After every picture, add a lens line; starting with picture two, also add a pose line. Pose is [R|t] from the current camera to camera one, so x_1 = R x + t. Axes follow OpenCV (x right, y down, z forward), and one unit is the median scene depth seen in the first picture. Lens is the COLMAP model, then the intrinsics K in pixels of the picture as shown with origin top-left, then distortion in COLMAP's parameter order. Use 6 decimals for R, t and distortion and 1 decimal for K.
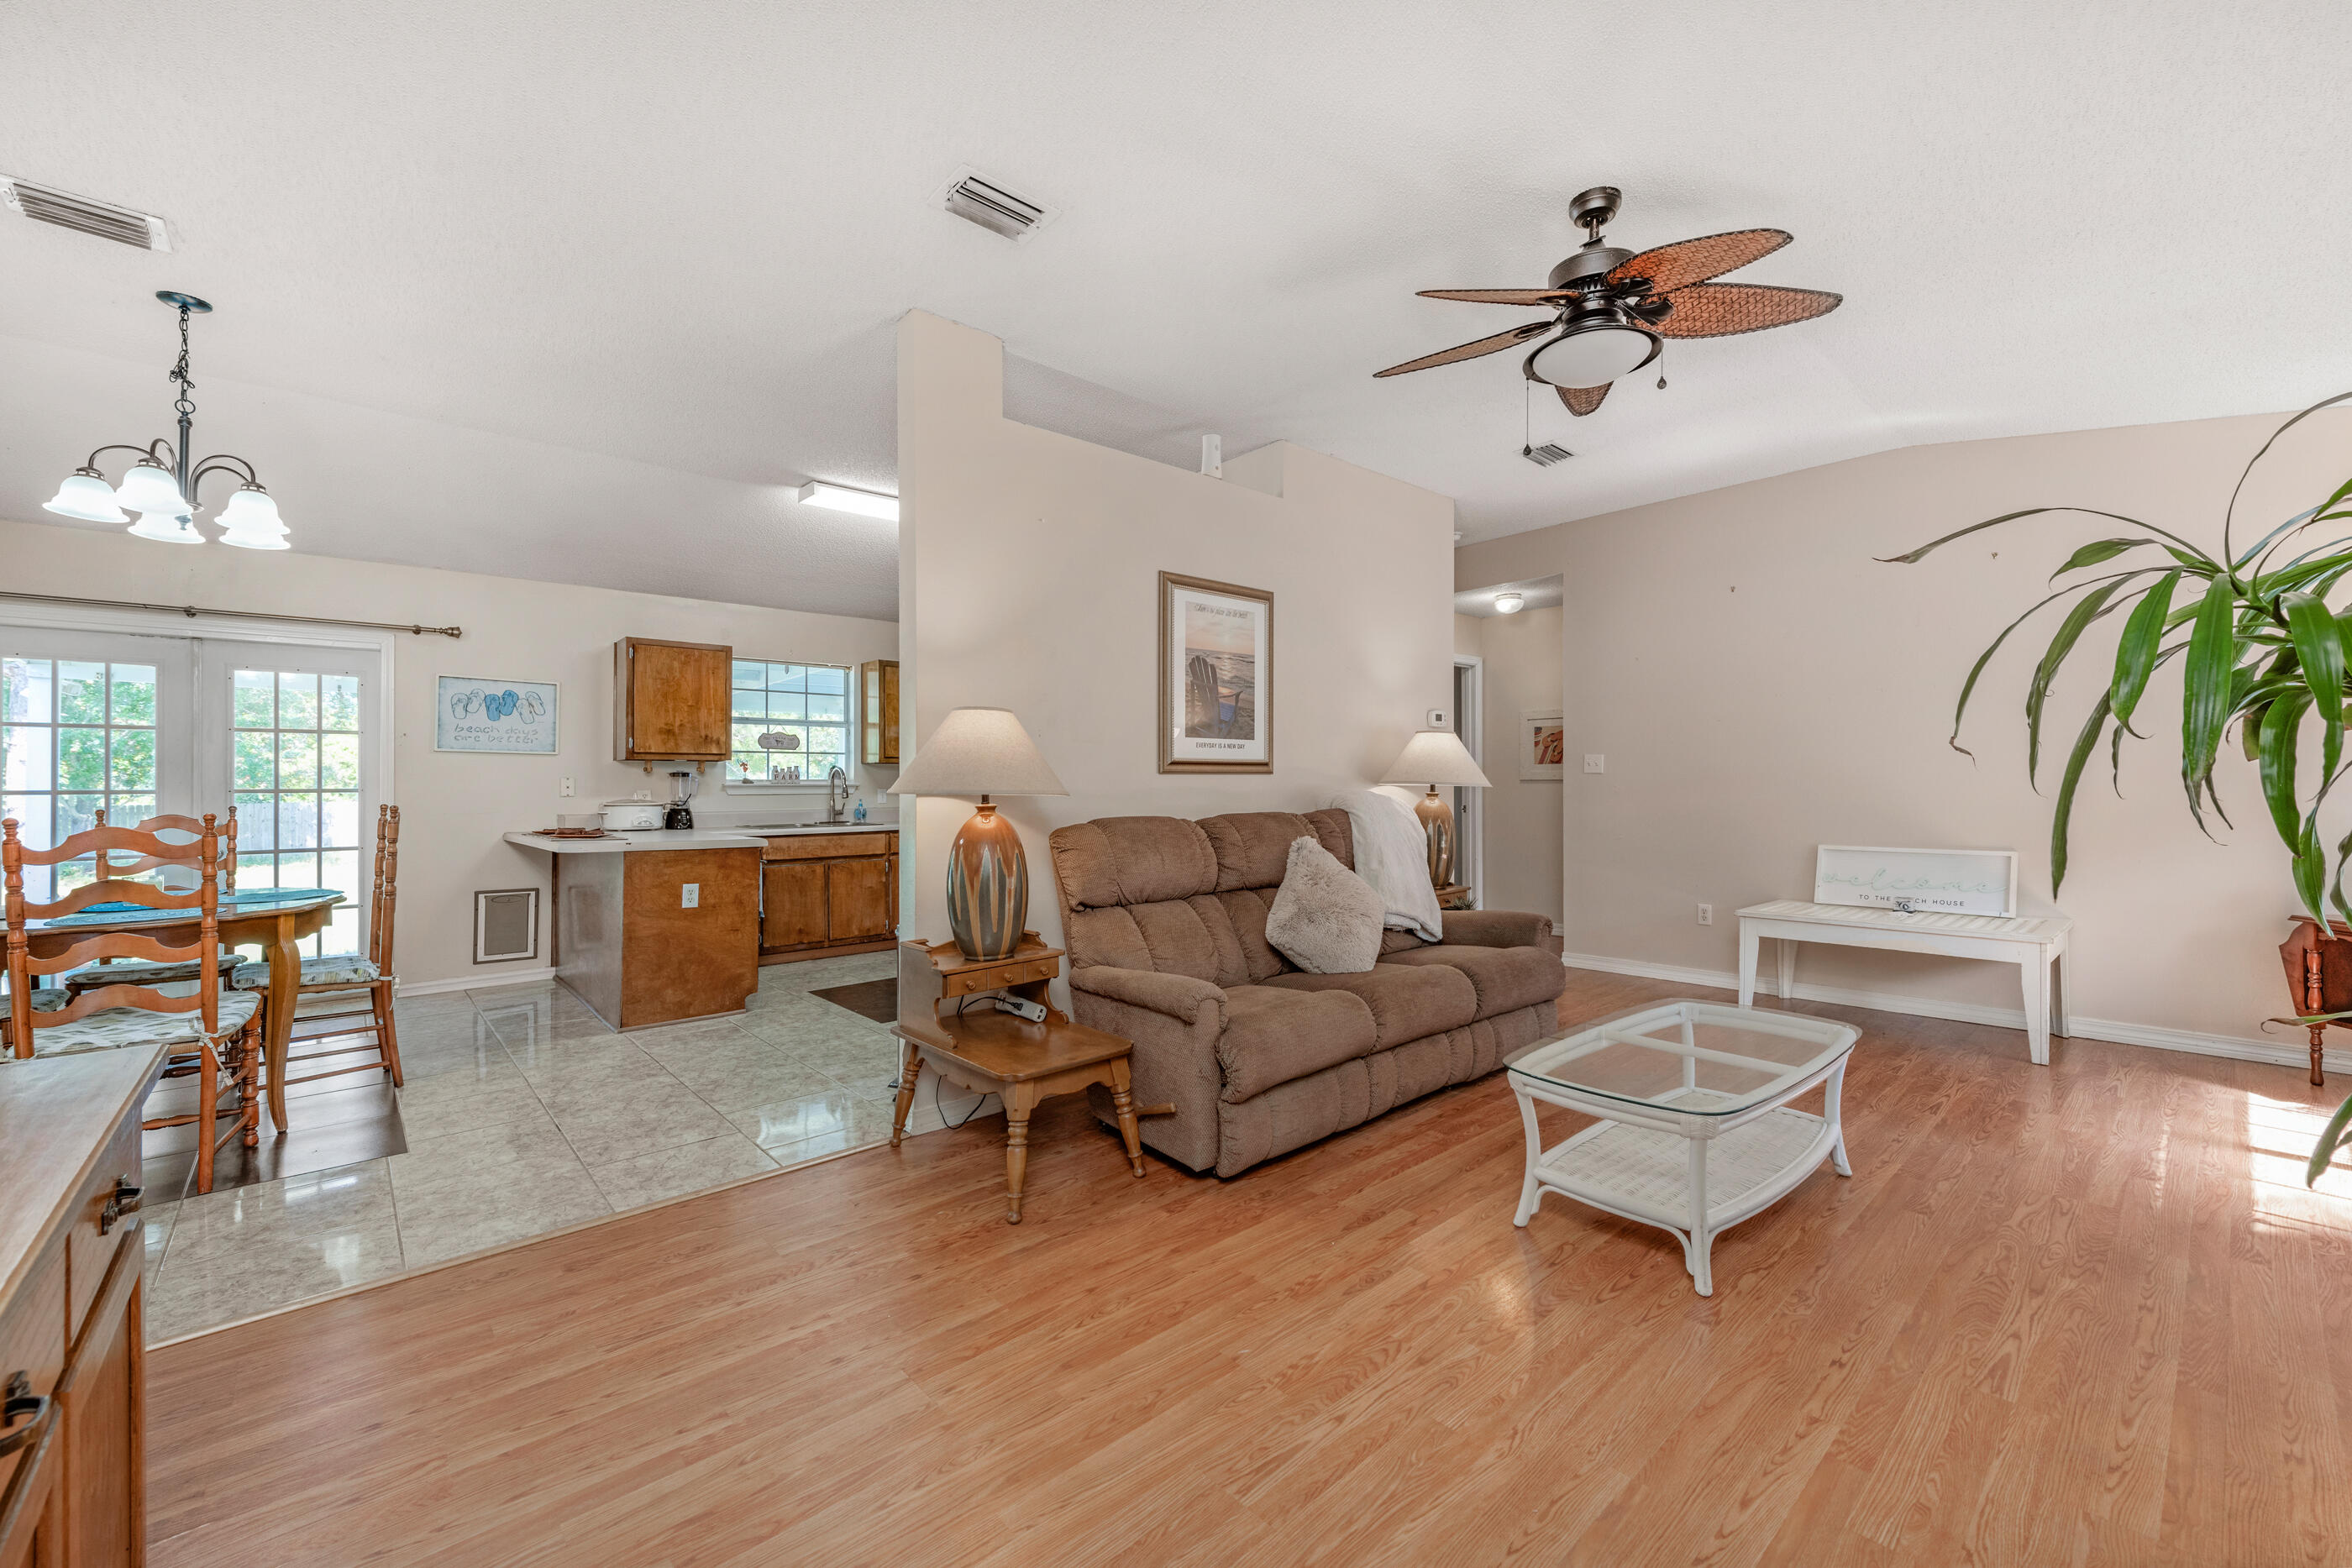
lens RADIAL K [[939.1, 0, 1195.0], [0, 939.1, 783.1], [0, 0, 1]] dist [0.002202, -0.000248]
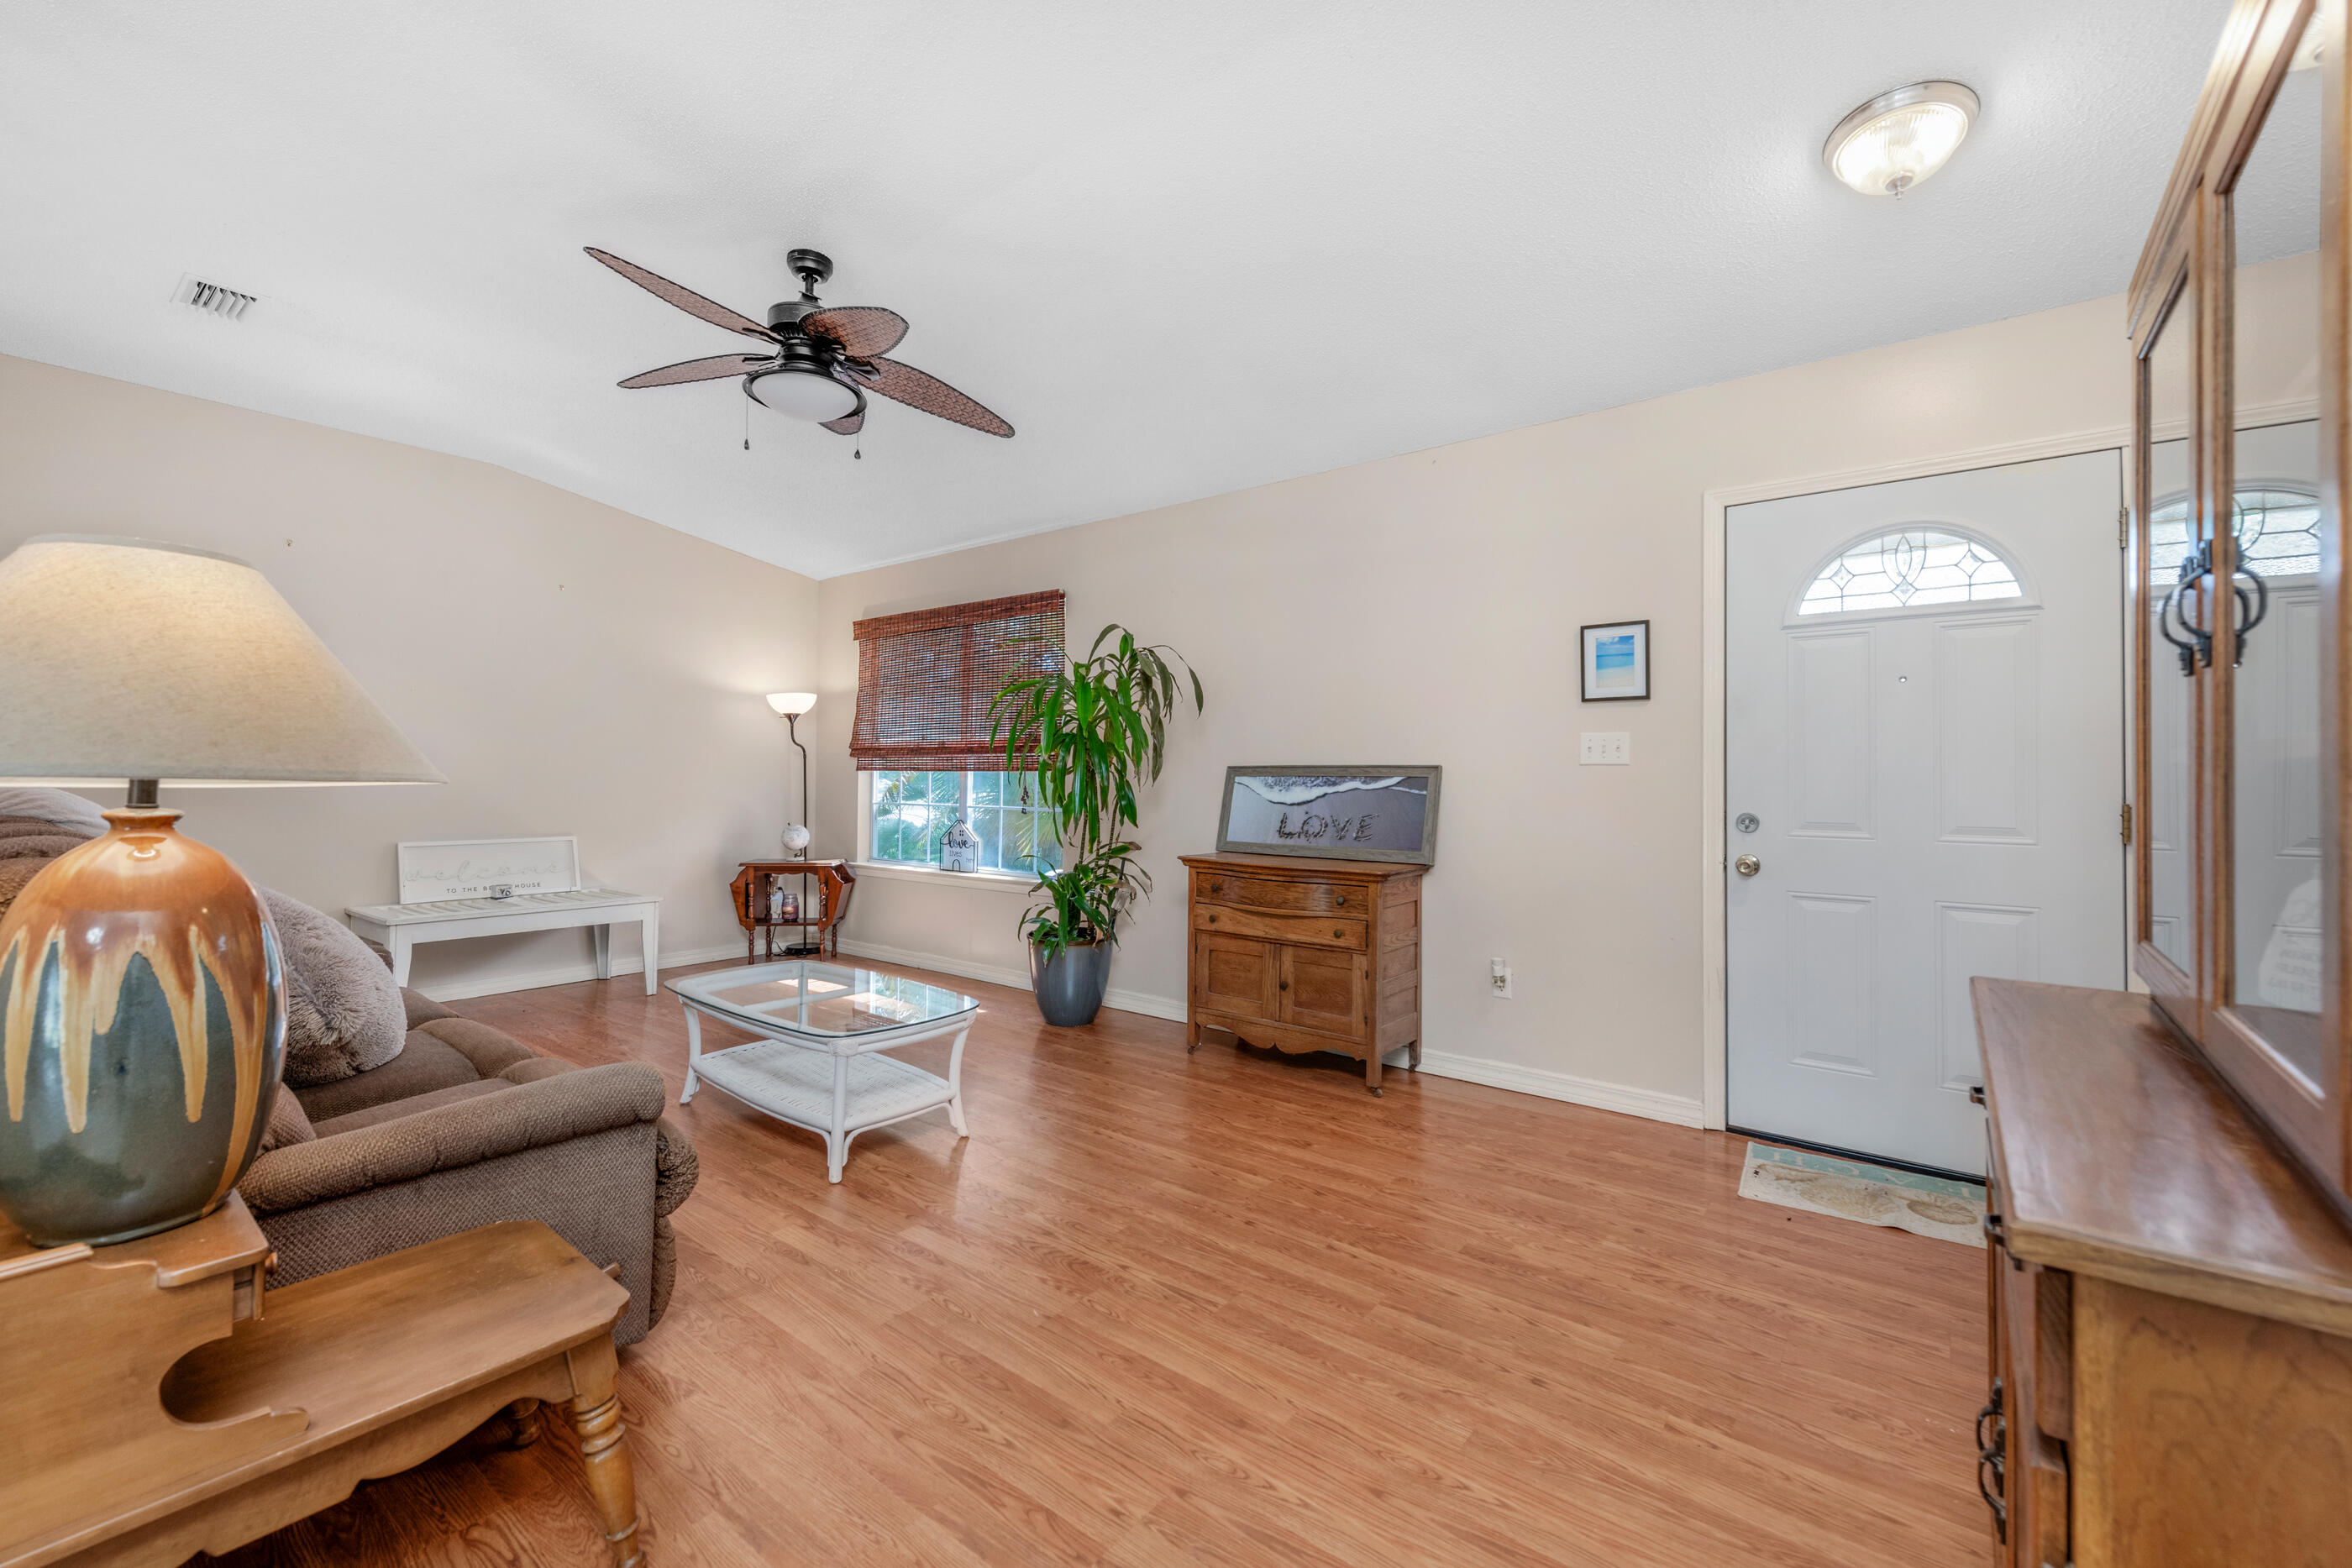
lens RADIAL K [[933.5, 0, 1122.0], [0, 933.5, 783.1], [0, 0, 1]] dist [0.001133, -0.000056]
pose [[-0.112648, 0.008132, 0.993602, -0.502136], [-0.009633, 0.999911, -0.009276, 0.011454], [-0.993588, -0.010616, -0.112559, 0.516315]]
